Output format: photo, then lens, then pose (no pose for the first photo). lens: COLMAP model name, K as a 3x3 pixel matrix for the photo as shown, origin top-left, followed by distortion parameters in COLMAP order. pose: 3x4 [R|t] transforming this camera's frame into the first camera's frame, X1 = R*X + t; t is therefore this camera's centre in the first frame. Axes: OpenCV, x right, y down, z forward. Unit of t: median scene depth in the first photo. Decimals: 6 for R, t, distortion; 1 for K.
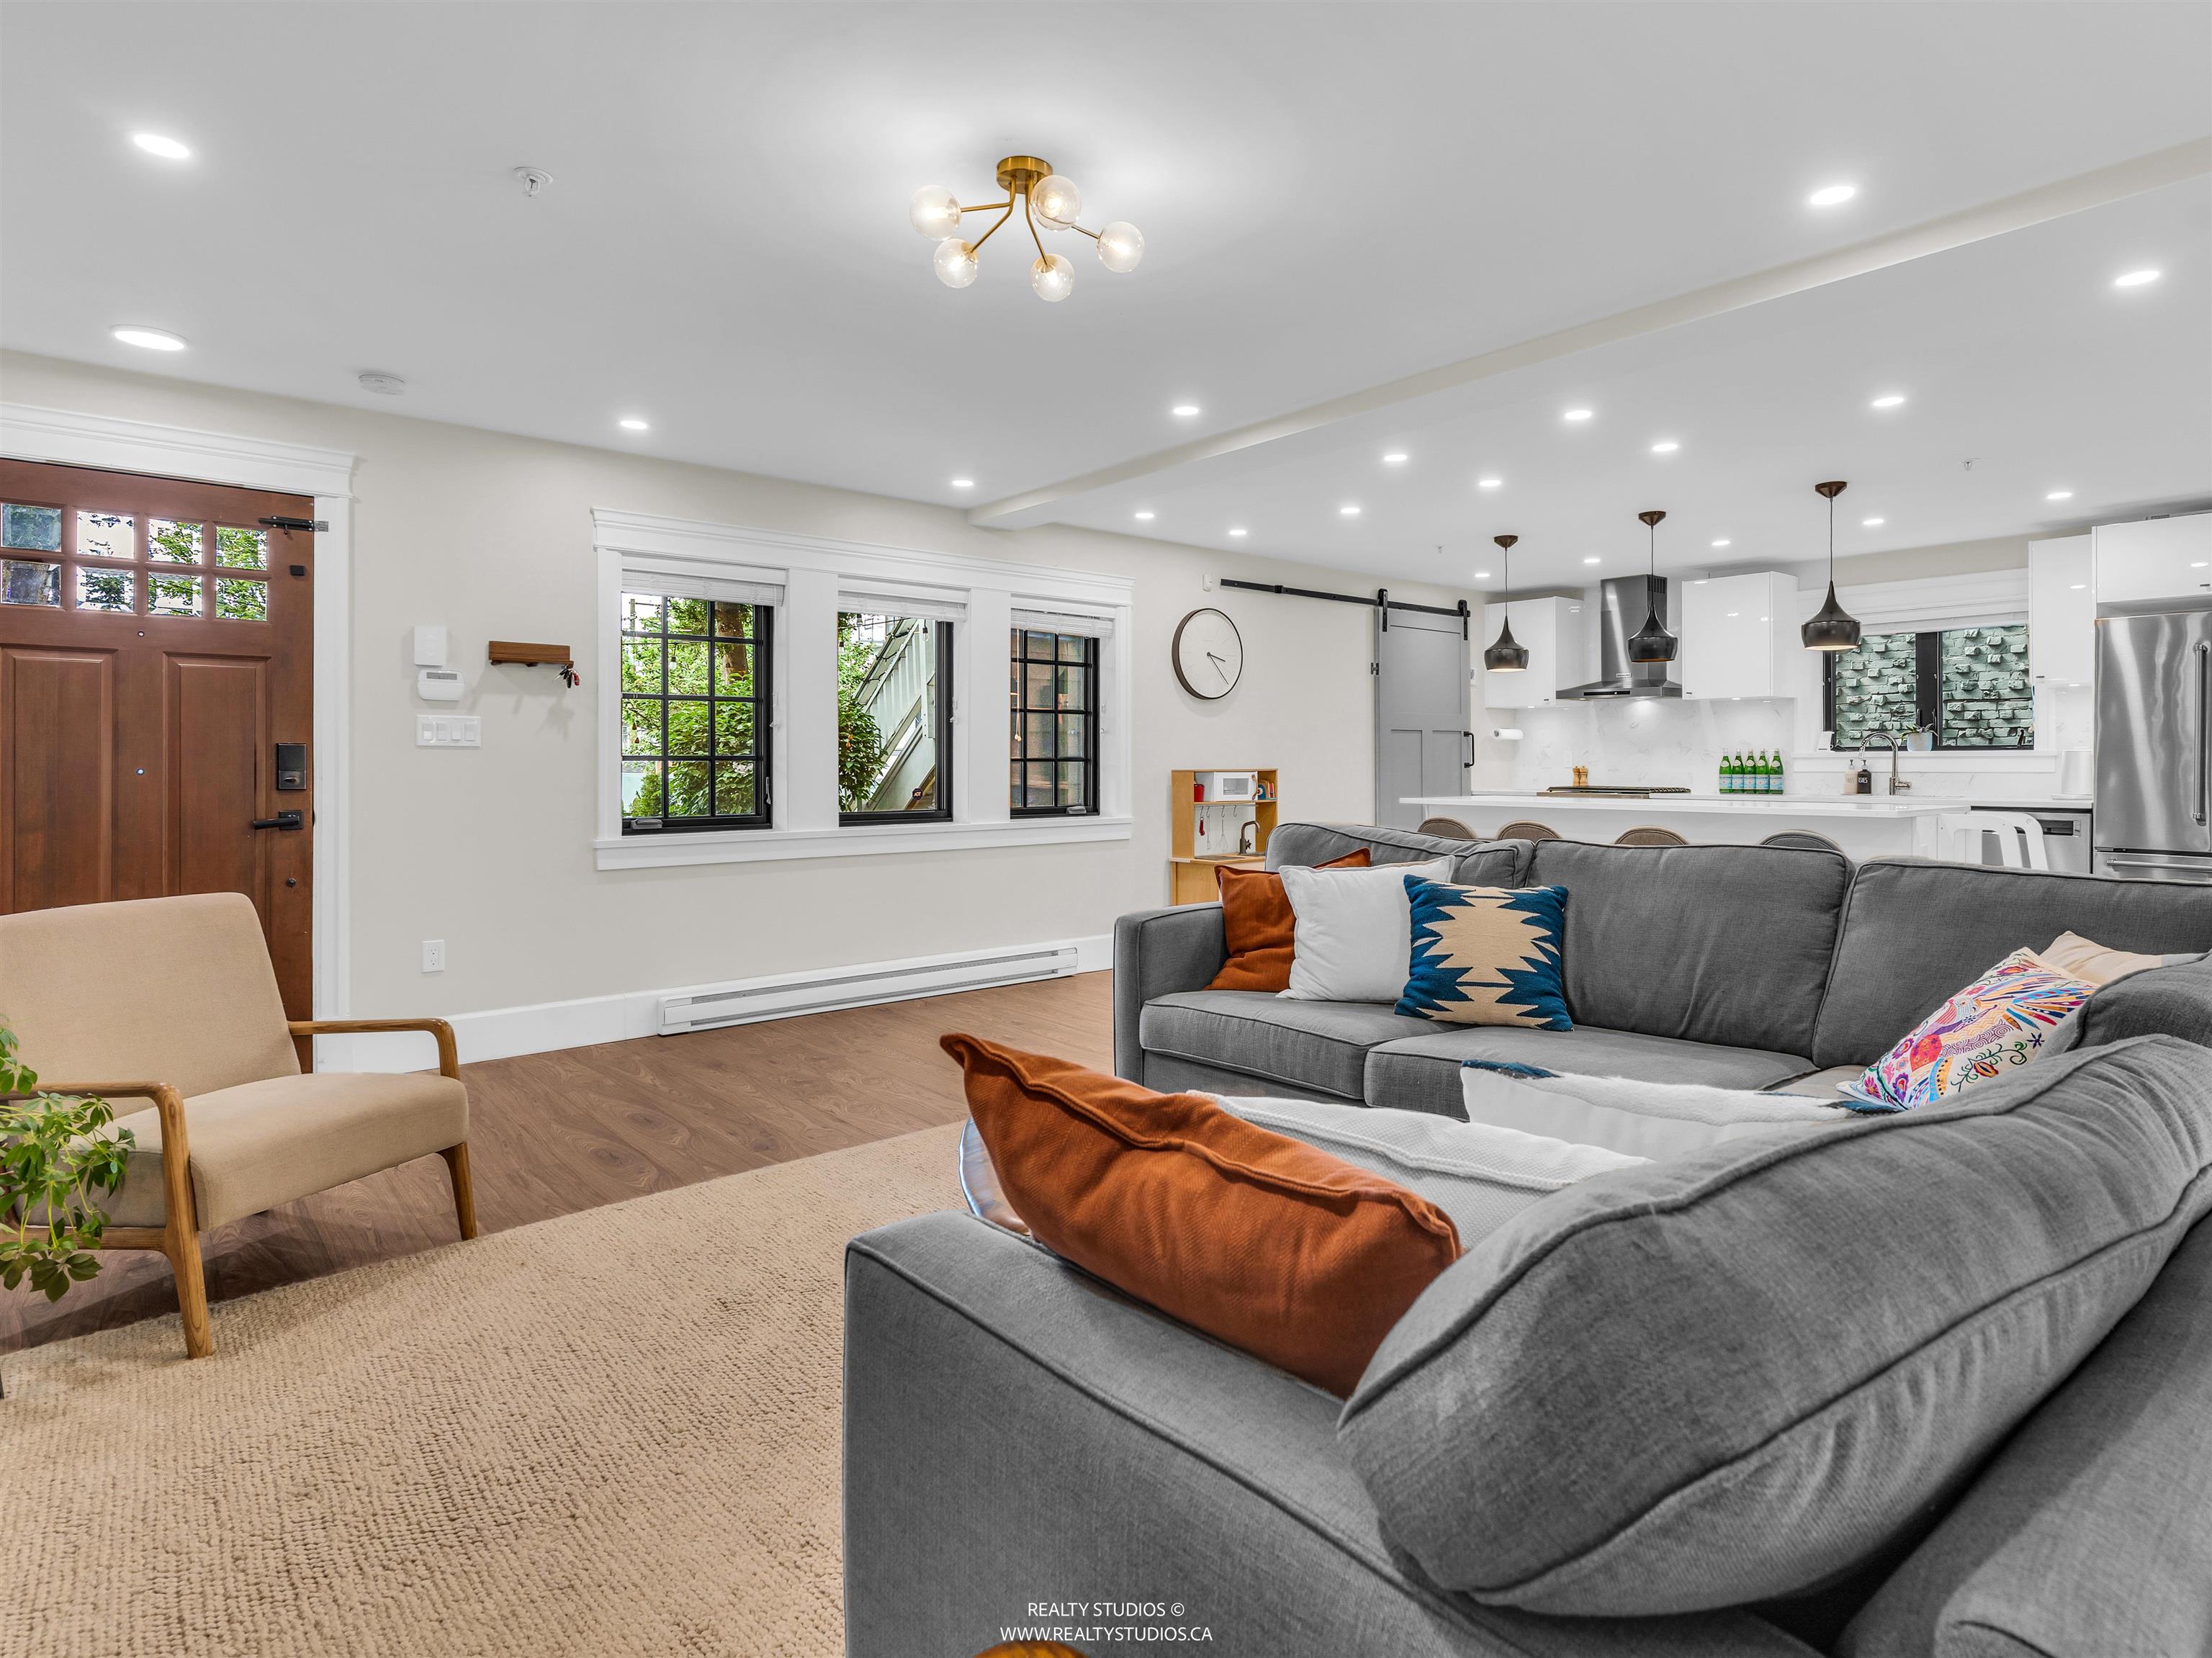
lens RADIAL K [[1220.3, 0, 1116.9], [0, 1220.3, 825.3], [0, 0, 1]] dist [0.003466, 0.000598]
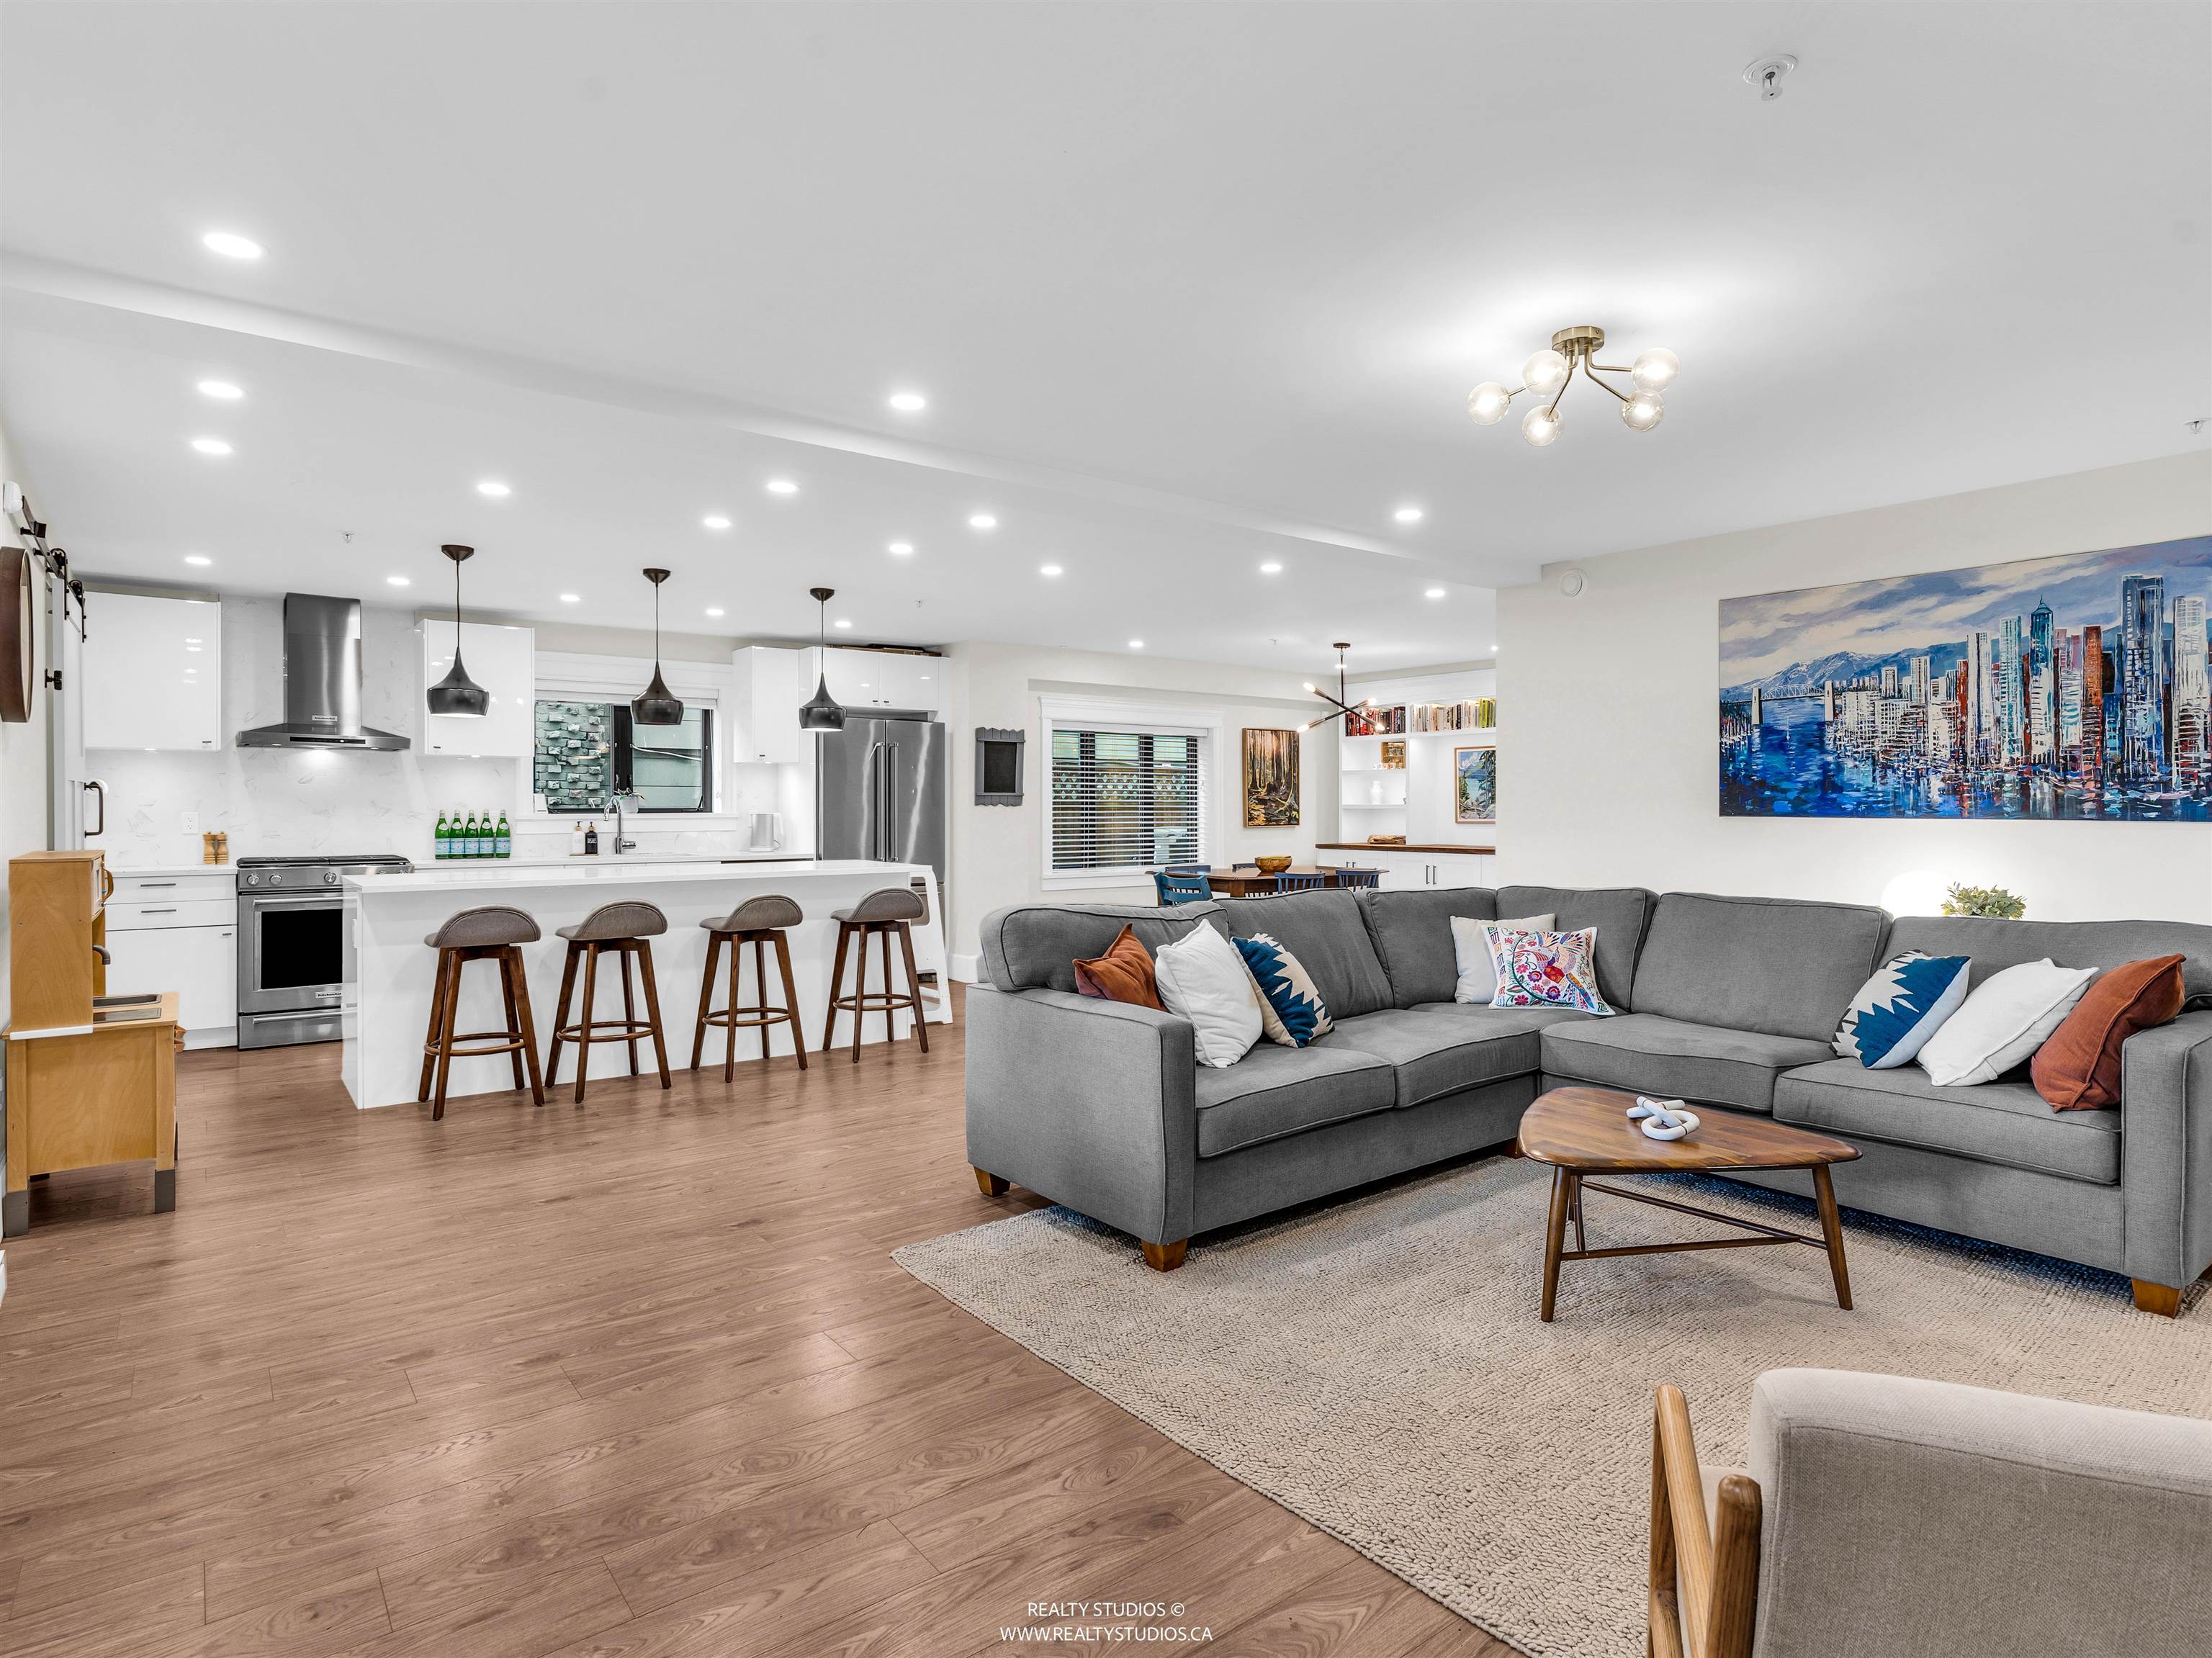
lens RADIAL K [[1220.3, 0, 1121.4], [0, 1220.3, 815.6], [0, 0, 1]] dist [0.003466, 0.000598]
pose [[0.018314, -0.011982, 0.999760, -0.554181], [0.048677, 0.998753, 0.011079, -0.062322], [-0.998647, 0.048462, 0.018874, 0.681459]]
